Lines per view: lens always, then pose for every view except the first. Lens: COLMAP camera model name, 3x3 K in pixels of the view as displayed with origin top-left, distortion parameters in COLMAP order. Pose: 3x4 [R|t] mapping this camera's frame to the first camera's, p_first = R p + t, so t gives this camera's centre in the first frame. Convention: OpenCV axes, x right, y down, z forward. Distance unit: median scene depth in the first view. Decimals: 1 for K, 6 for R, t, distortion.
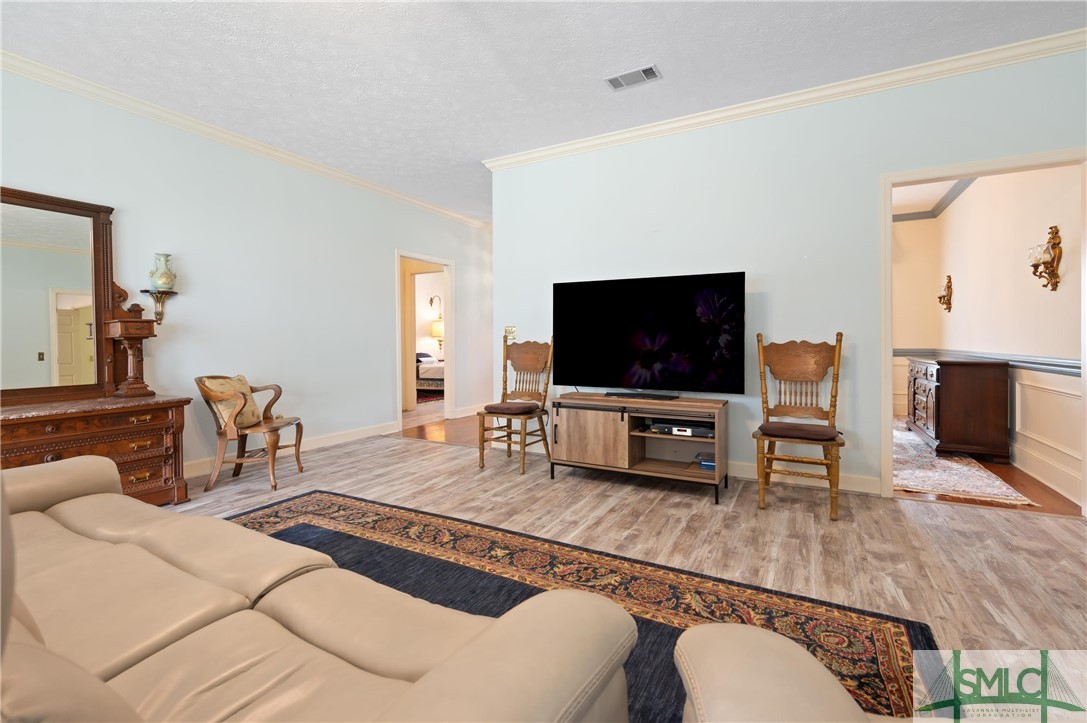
lens RADIAL K [[485.5, 0, 539.4], [0, 485.5, 360.6], [0, 0, 1]] dist [-0.000518, -0.000736]
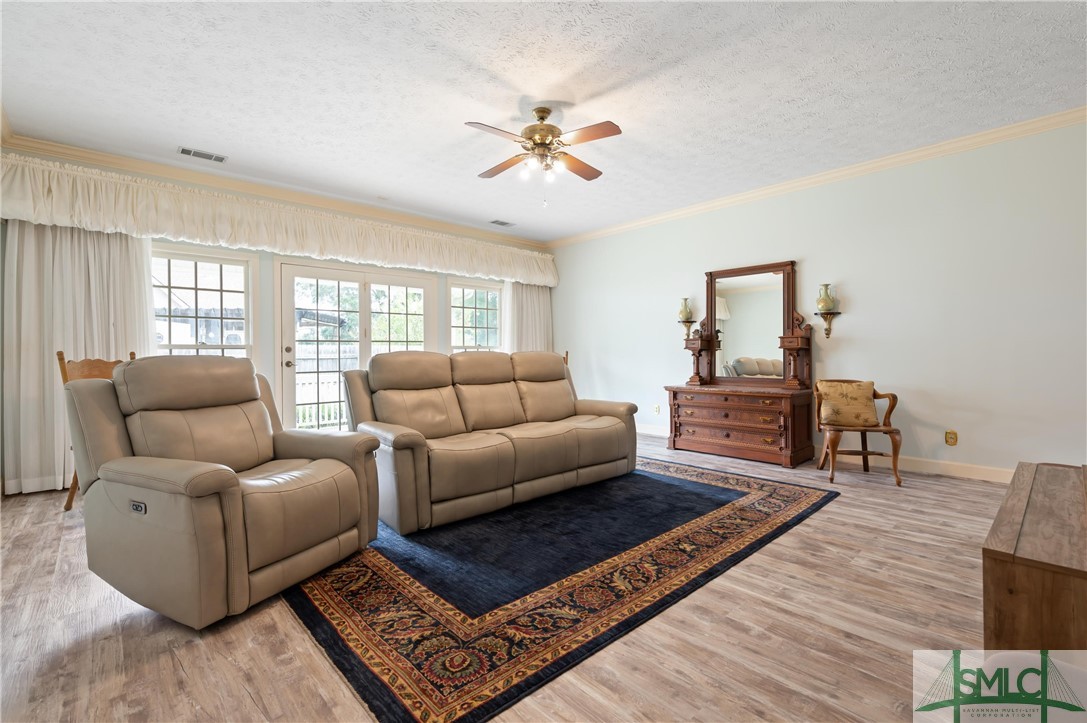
lens RADIAL K [[485.5, 0, 553.4], [0, 485.5, 354.5], [0, 0, 1]] dist [-0.000518, -0.000736]
pose [[-0.303305, 0.008831, -0.952853, 0.910622], [-0.029628, 0.999386, 0.018693, -0.041897], [0.952433, 0.033901, -0.302857, 0.900513]]
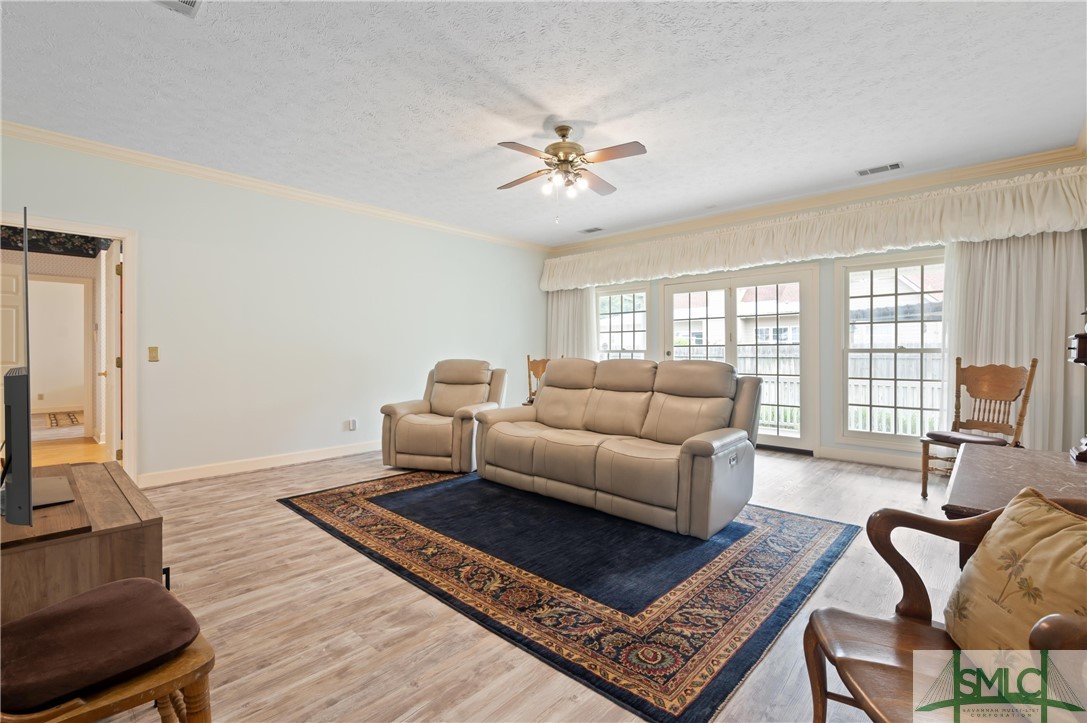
lens RADIAL K [[485.5, 0, 541.5], [0, 485.5, 359.0], [0, 0, 1]] dist [-0.000518, -0.000736]
pose [[-0.968340, 0.002816, 0.249621, -0.550430], [0.016804, 0.998404, 0.053925, -0.105084], [-0.249071, 0.056413, -0.966841, 1.772010]]
